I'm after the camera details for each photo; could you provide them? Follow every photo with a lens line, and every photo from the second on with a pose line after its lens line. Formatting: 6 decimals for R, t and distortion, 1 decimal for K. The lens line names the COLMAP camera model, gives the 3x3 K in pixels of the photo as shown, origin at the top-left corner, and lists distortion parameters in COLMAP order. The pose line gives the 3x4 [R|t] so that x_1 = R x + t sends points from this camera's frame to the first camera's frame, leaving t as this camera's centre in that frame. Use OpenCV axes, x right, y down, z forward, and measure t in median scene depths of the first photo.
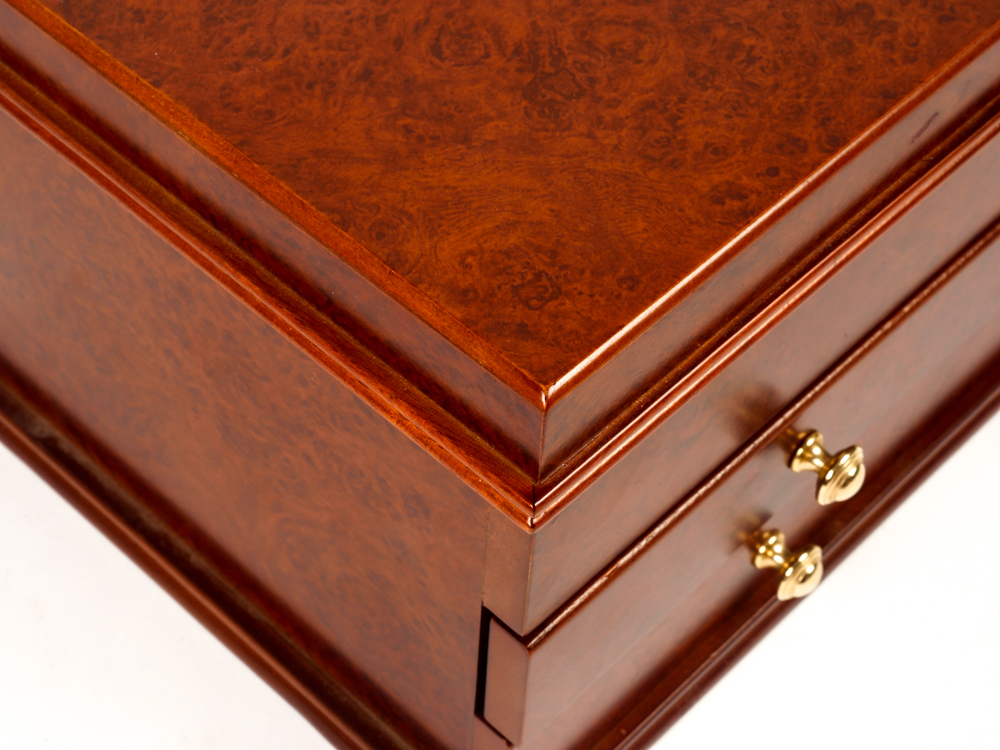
lens RADIAL K [[1995.3, 0, 500.9], [0, 1995.3, 374.0], [0, 0, 1]] dist [0.078967, 0.000000]
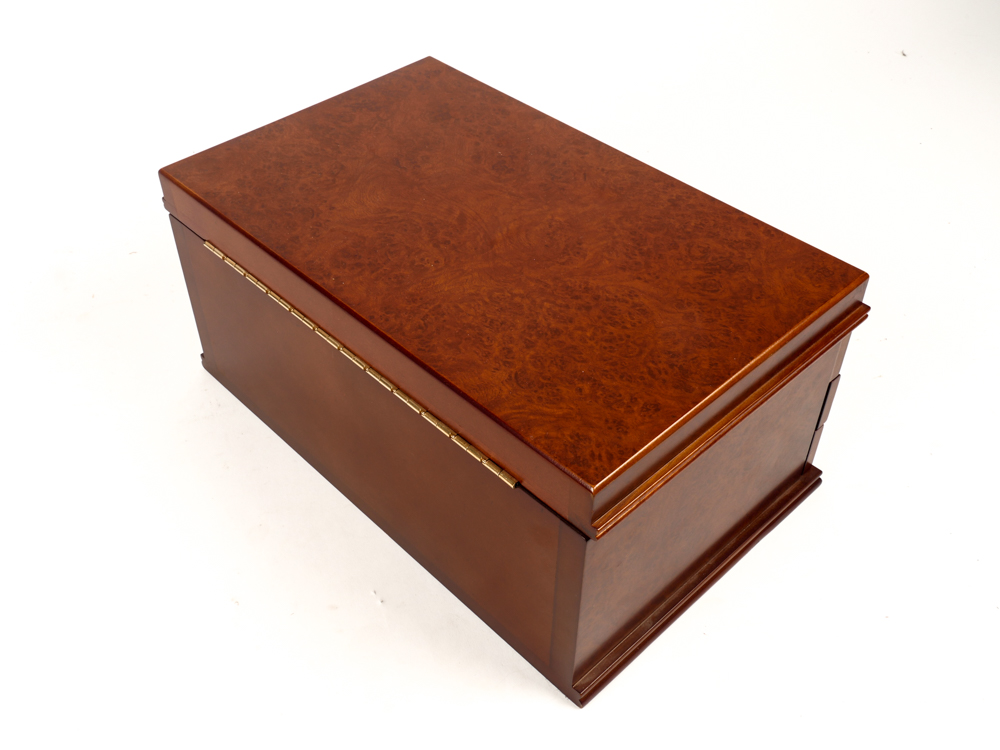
lens RADIAL K [[1033.1, 0, 501.5], [0, 1033.1, 375.4], [0, 0, 1]] dist [-0.011857, 0.000000]
pose [[0.043464, -0.713110, 0.699703, -1.121512], [0.776230, 0.465016, 0.425709, -0.941584], [-0.628950, 0.524628, 0.573749, 0.441952]]
